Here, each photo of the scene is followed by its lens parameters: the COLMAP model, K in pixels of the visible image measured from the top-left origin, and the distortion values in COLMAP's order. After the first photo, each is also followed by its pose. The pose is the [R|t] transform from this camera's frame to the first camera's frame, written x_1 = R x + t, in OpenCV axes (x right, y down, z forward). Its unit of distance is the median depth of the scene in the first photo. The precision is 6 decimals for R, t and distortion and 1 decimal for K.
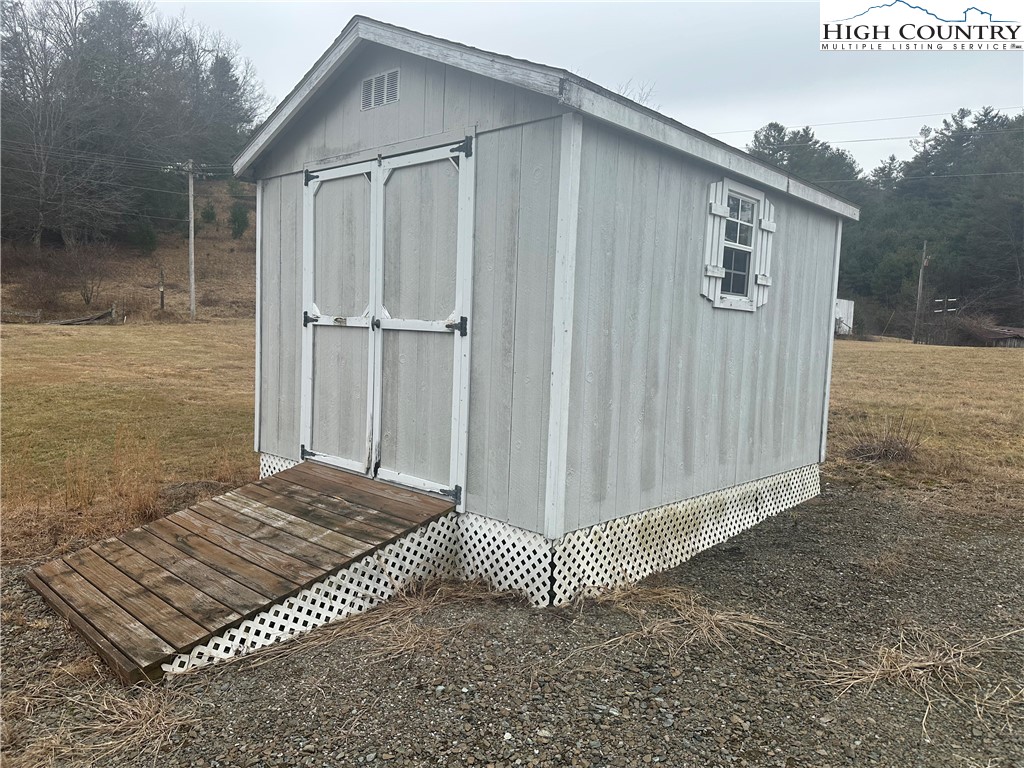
lens RADIAL K [[721.7, 0, 512.0], [0, 721.7, 384.0], [0, 0, 1]] dist [0.004394, 0.001907]
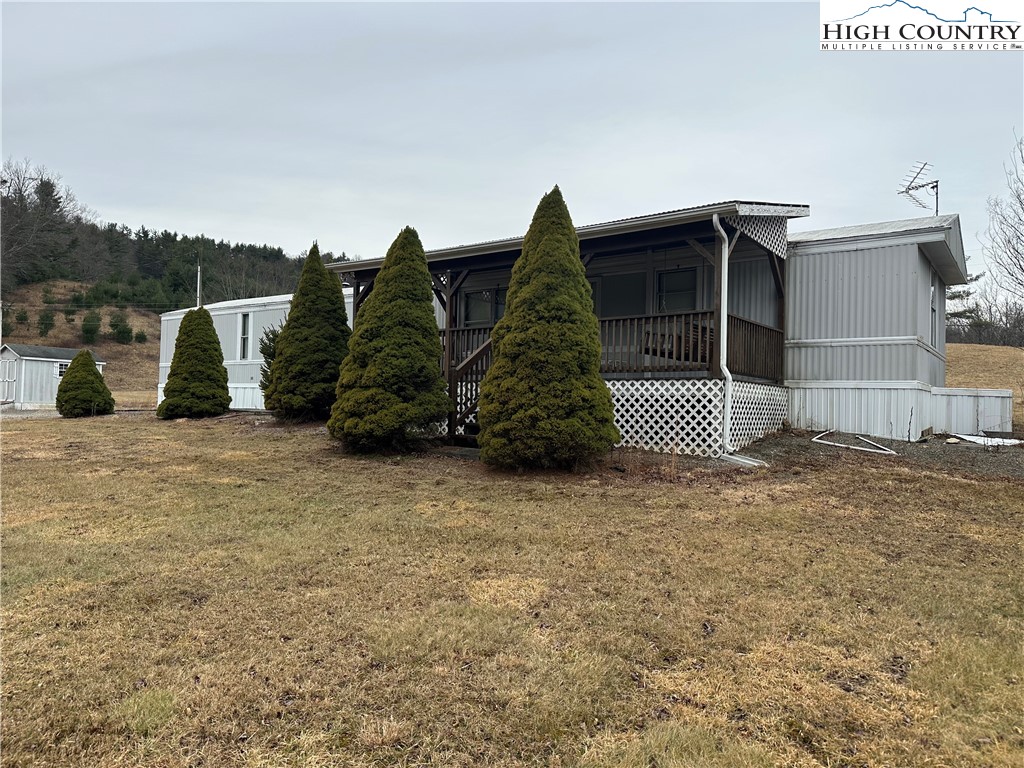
lens RADIAL K [[721.7, 0, 512.0], [0, 721.7, 384.0], [0, 0, 1]] dist [0.004394, 0.001907]
pose [[0.983263, -0.013396, 0.181698, 0.481631], [0.032613, 0.994127, -0.103188, 0.119555], [-0.179249, 0.107387, 0.977925, -0.977548]]
